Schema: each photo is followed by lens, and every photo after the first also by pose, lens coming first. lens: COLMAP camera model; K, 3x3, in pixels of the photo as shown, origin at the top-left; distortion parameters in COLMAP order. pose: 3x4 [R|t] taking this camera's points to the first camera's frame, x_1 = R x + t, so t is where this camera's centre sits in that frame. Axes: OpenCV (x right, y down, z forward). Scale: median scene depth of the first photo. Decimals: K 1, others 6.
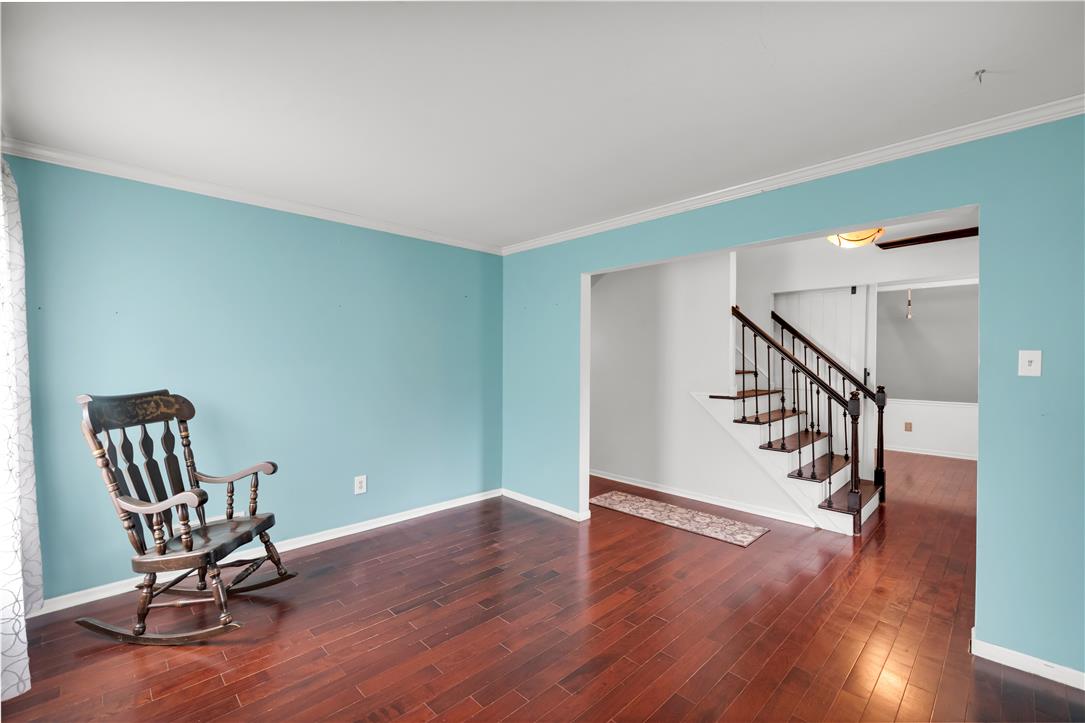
lens RADIAL K [[457.7, 0, 542.5], [0, 457.7, 361.5], [0, 0, 1]] dist [-0.001134, -0.000149]
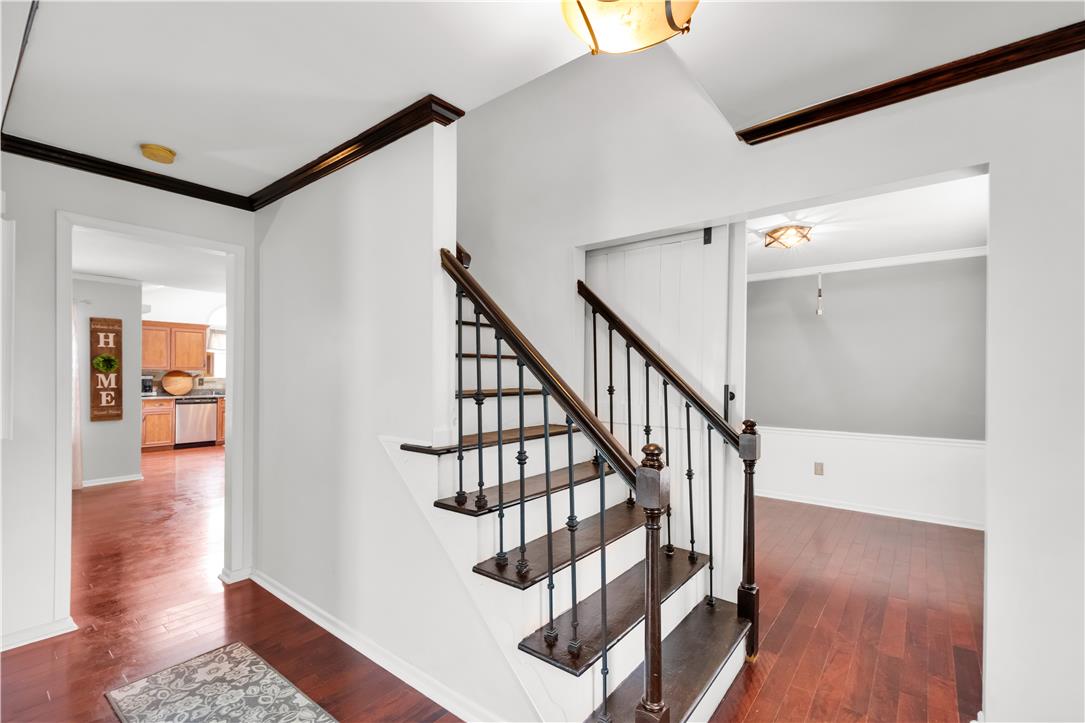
lens RADIAL K [[480.3, 0, 544.3], [0, 480.3, 378.3], [0, 0, 1]] dist [0.002422, 0.000268]
pose [[0.991314, 0.001856, 0.131506, 0.446775], [-0.001505, 0.999995, -0.002767, 0.009352], [-0.131511, 0.002545, 0.991311, 0.506634]]
